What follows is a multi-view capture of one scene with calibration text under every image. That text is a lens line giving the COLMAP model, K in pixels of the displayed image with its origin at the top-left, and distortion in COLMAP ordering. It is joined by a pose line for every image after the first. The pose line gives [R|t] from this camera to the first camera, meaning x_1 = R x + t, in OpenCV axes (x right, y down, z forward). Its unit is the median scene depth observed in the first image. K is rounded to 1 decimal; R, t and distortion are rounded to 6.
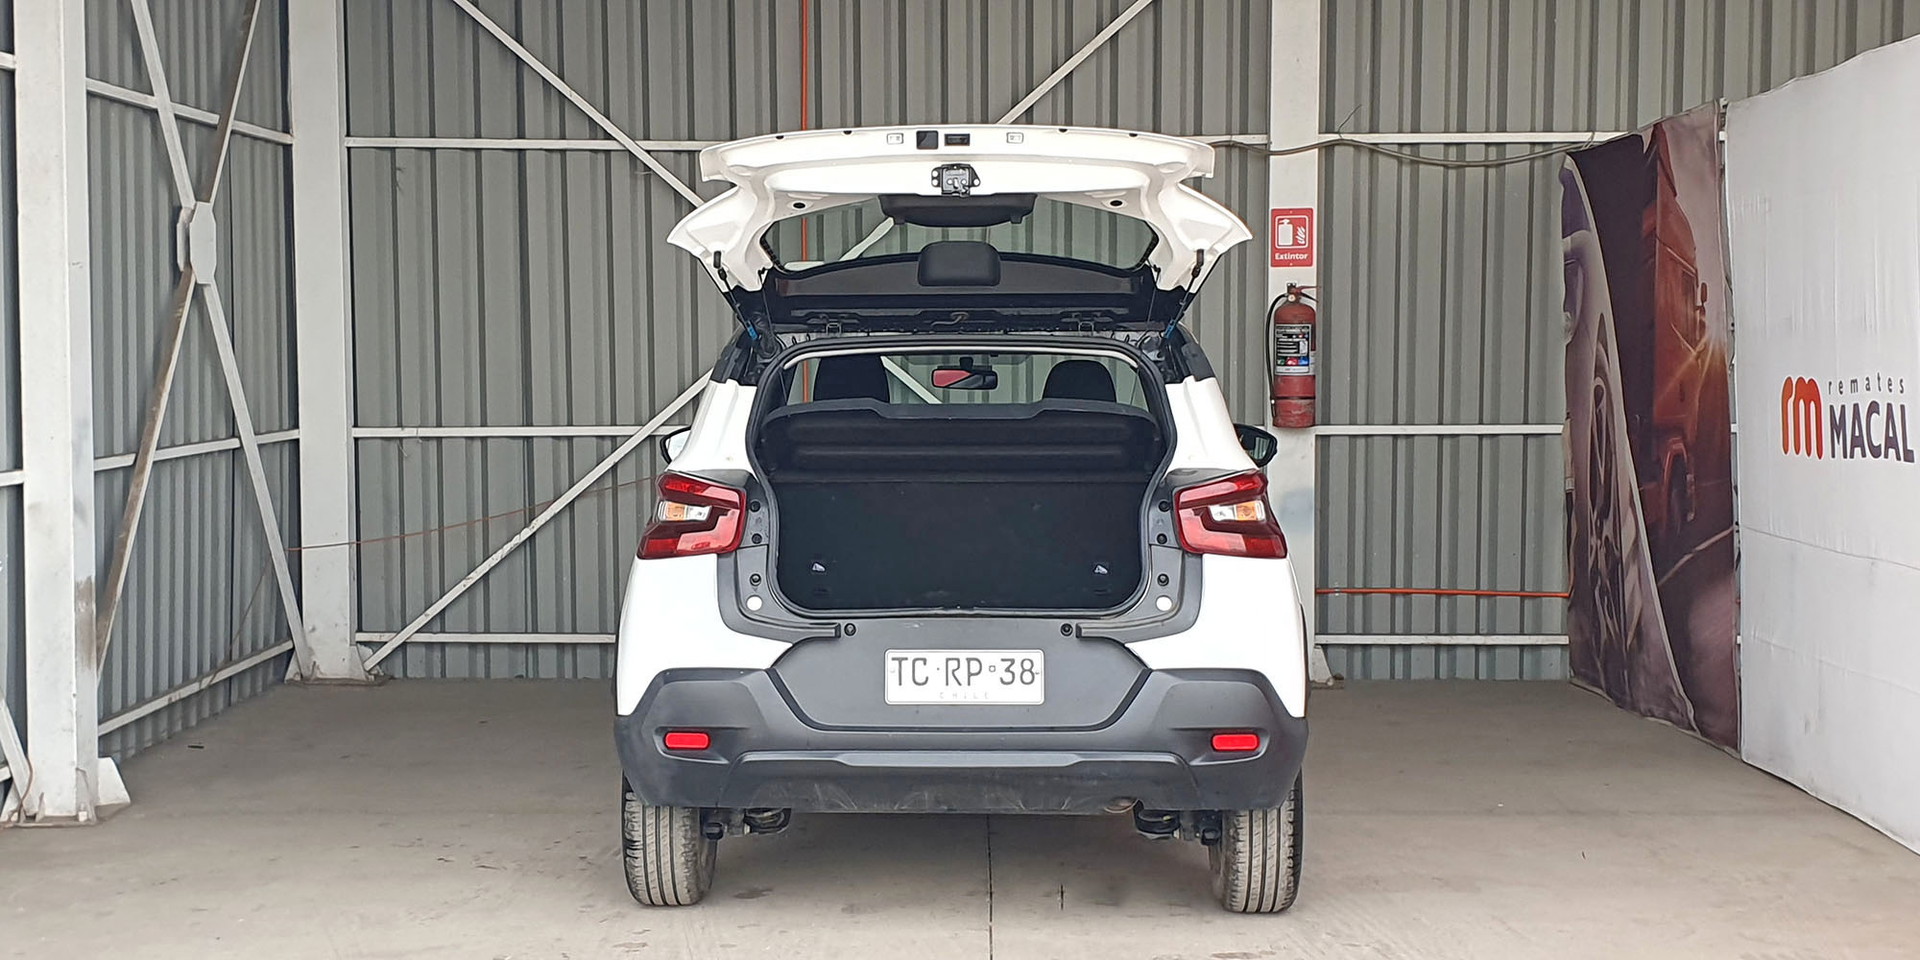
lens RADIAL K [[2683.3, 0, 876.3], [0, 2683.3, 509.8], [0, 0, 1]] dist [0.350460, -1.551804]
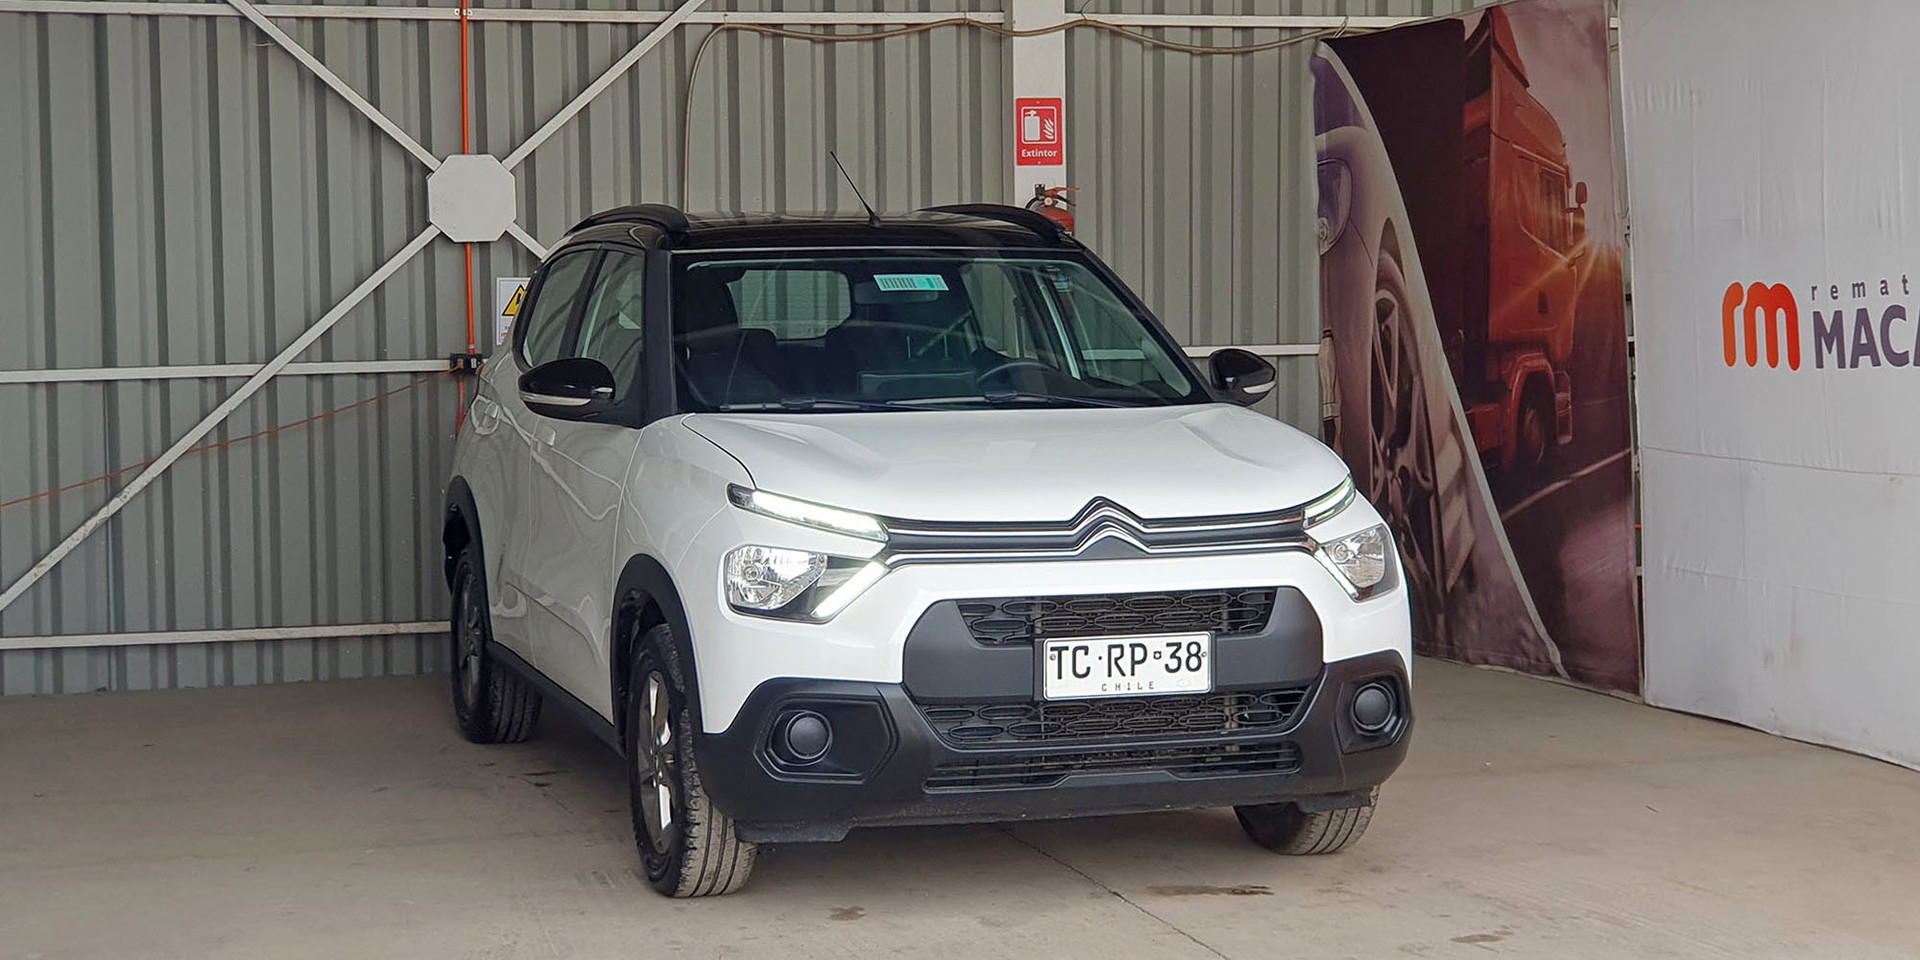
lens RADIAL K [[3276.4, 0, 936.7], [0, 3276.4, 427.5], [0, 0, 1]] dist [0.251510, -1.511200]
pose [[0.948640, -0.025432, 0.315333, -0.211205], [0.029352, 0.999540, -0.007690, 0.000818], [-0.314992, 0.016551, 0.948950, 0.018323]]
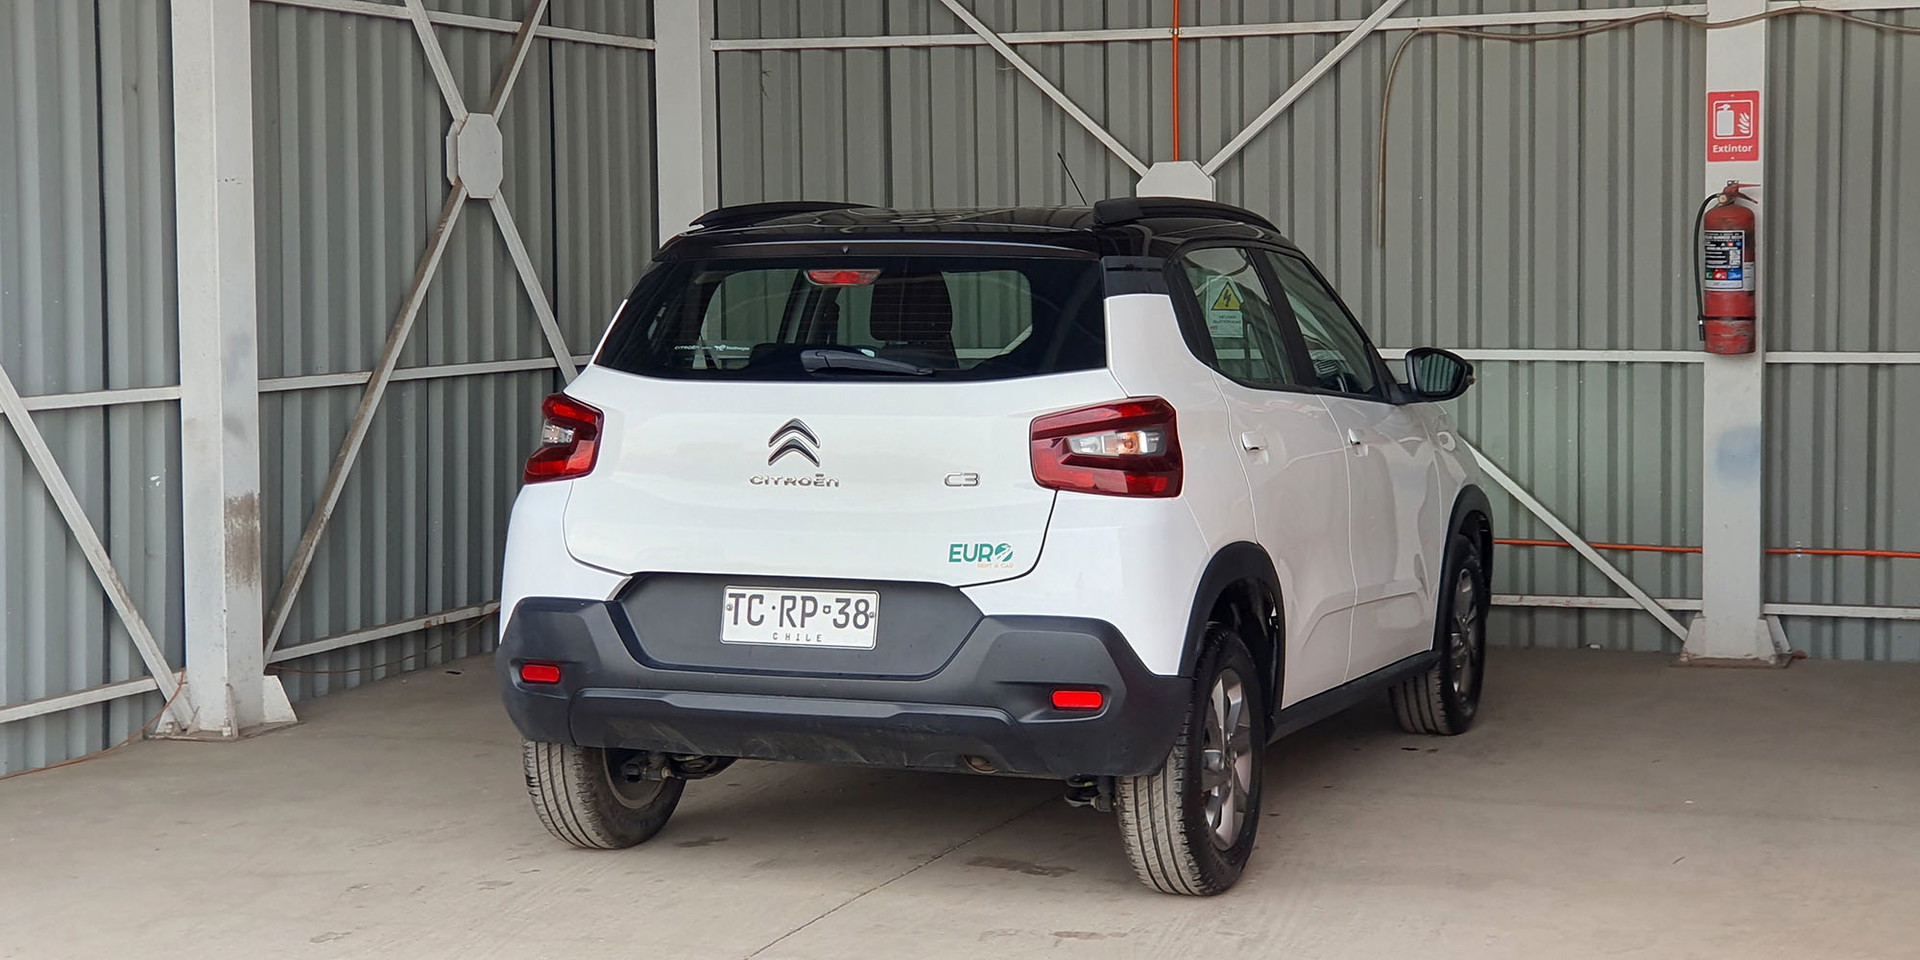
lens RADIAL K [[3100.1, 0, 899.9], [0, 3100.1, 474.6], [0, 0, 1]] dist [0.300832, -1.898646]
pose [[0.939787, 0.020755, -0.341130, 0.245075], [-0.017553, 0.999768, 0.012471, -0.000646], [0.341310, -0.005732, 0.939933, 0.002300]]
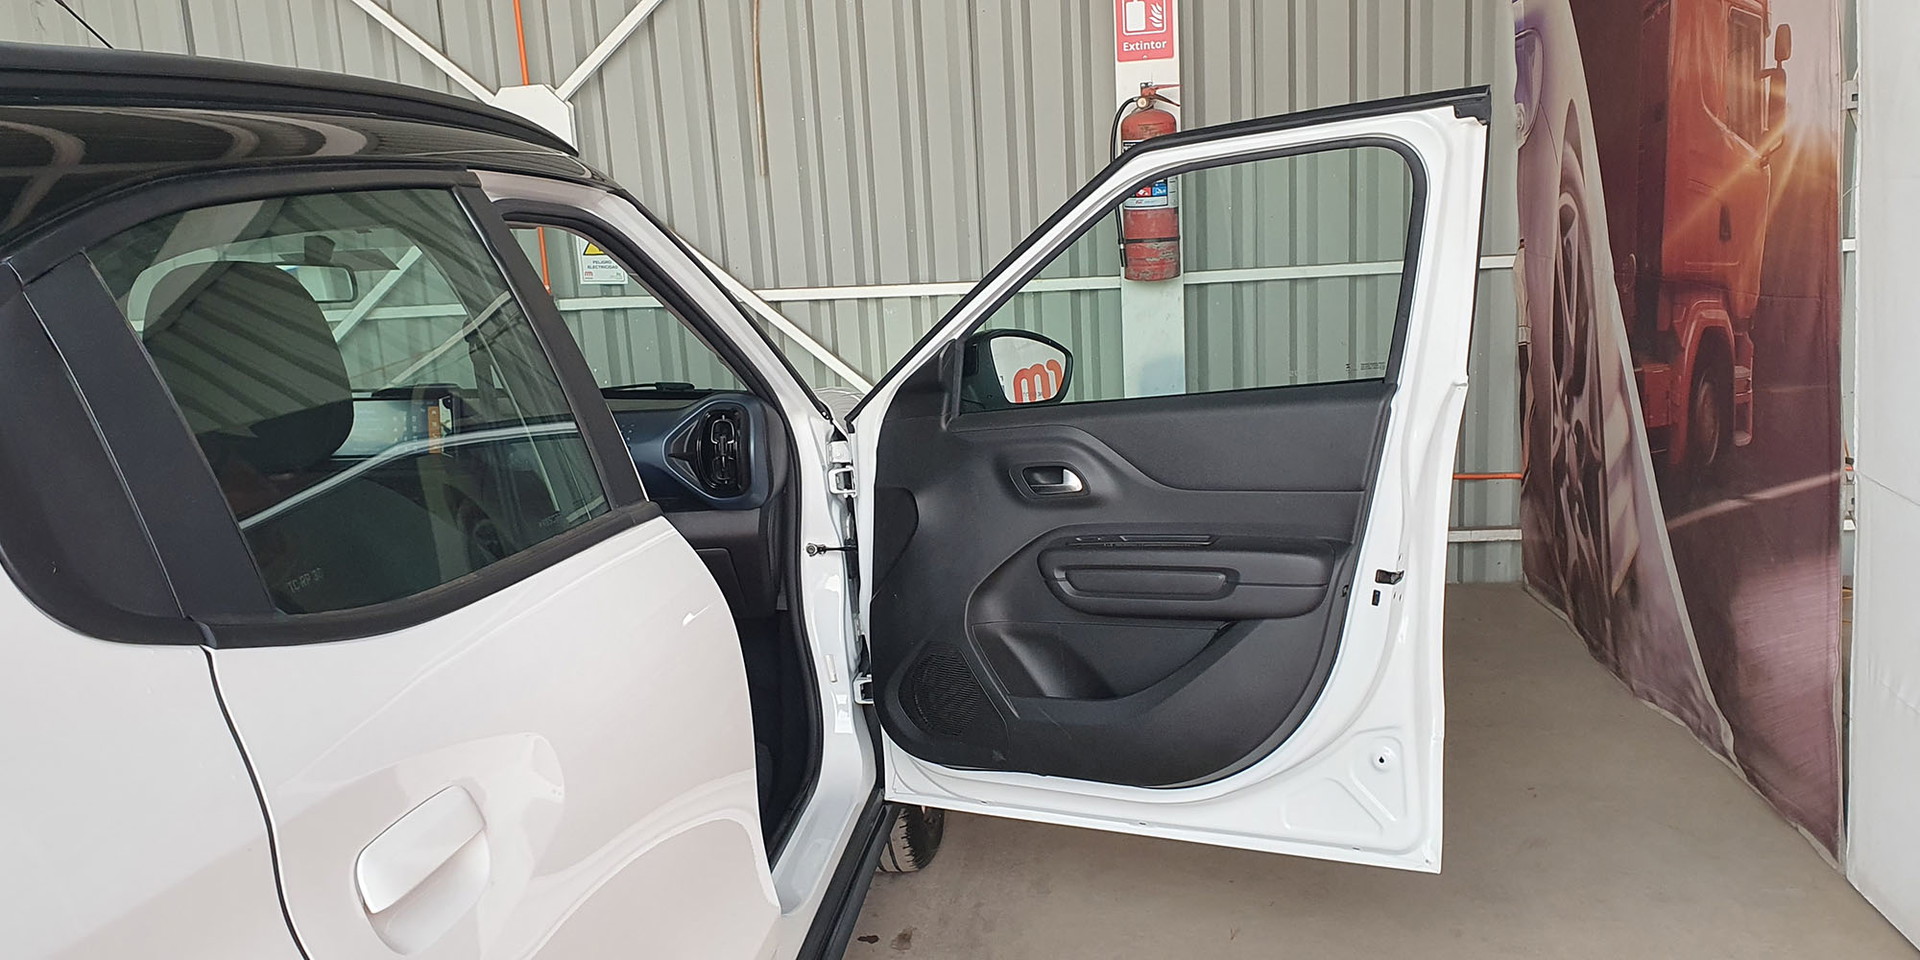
lens RADIAL K [[1595.6, 0, 926.5], [0, 1595.6, 485.2], [0, 0, 1]] dist [0.084763, -0.164018]
pose [[0.994510, -0.032008, -0.099623, 0.134306], [0.045047, 0.990290, 0.131518, -0.034945], [0.094446, -0.135284, 0.986295, 0.545529]]
